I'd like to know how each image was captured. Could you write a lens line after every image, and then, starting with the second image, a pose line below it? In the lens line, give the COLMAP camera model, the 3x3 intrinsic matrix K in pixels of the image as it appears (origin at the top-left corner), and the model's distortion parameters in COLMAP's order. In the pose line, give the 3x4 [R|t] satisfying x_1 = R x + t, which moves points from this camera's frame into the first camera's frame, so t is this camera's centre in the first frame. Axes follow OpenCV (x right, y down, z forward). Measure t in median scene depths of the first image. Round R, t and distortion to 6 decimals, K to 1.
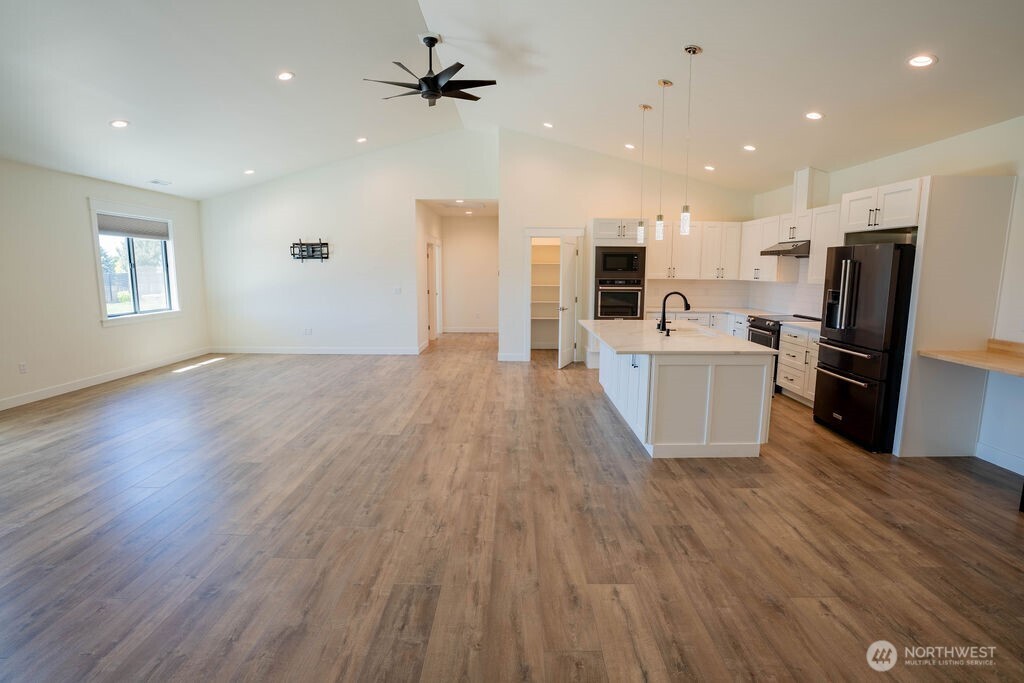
lens RADIAL K [[500.2, 0, 513.1], [0, 500.2, 340.5], [0, 0, 1]] dist [-0.057550, 0.017141]
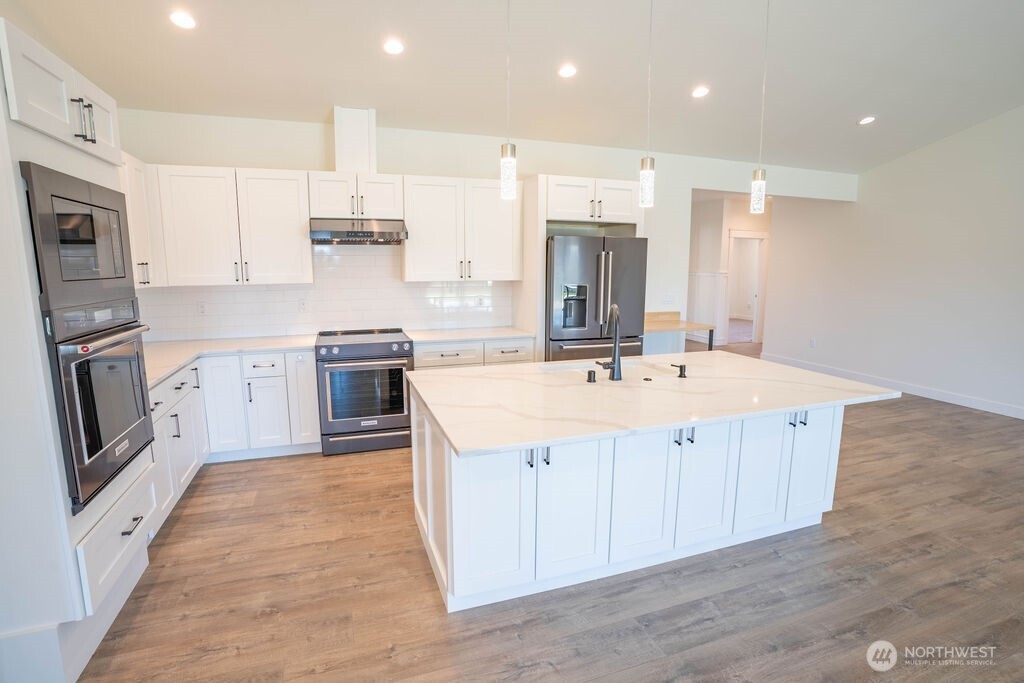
lens RADIAL K [[500.2, 0, 503.9], [0, 500.2, 343.7], [0, 0, 1]] dist [-0.057550, 0.017141]
pose [[-0.331712, -0.155042, 0.930553, -0.141414], [0.134957, 0.968458, 0.209466, -0.172227], [-0.933678, 0.195067, -0.300325, 1.176083]]
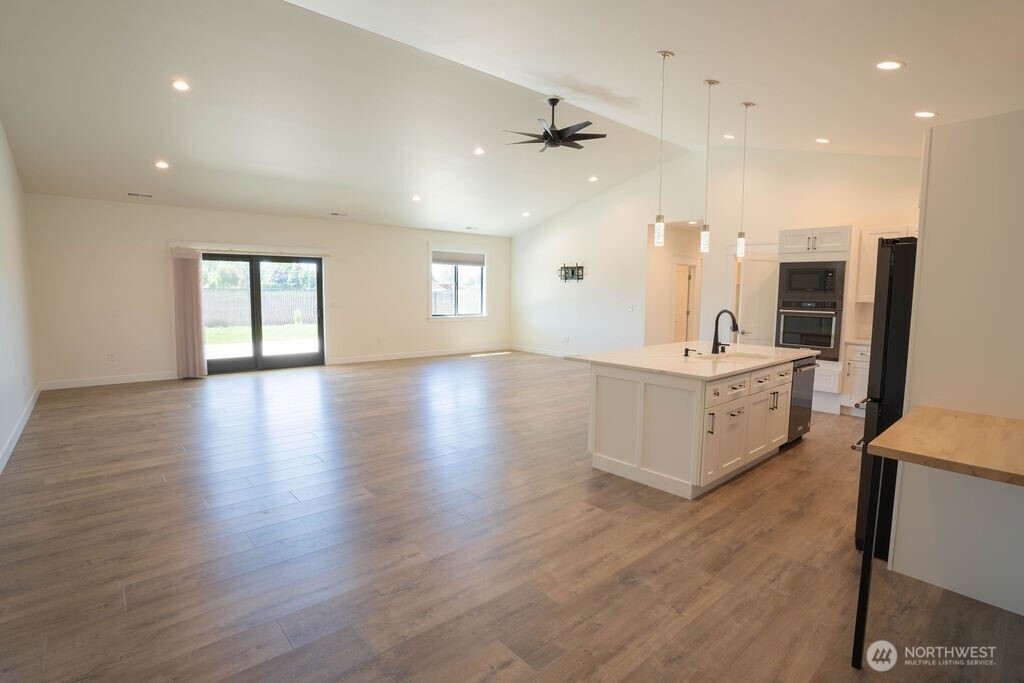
lens RADIAL K [[500.2, 0, 515.0], [0, 500.2, 338.4], [0, 0, 1]] dist [-0.057550, 0.017141]
pose [[0.663554, 0.077455, -0.744108, 0.669249], [-0.118249, 0.992982, -0.002088, -0.002005], [0.738724, 0.089375, 0.668056, 0.132363]]
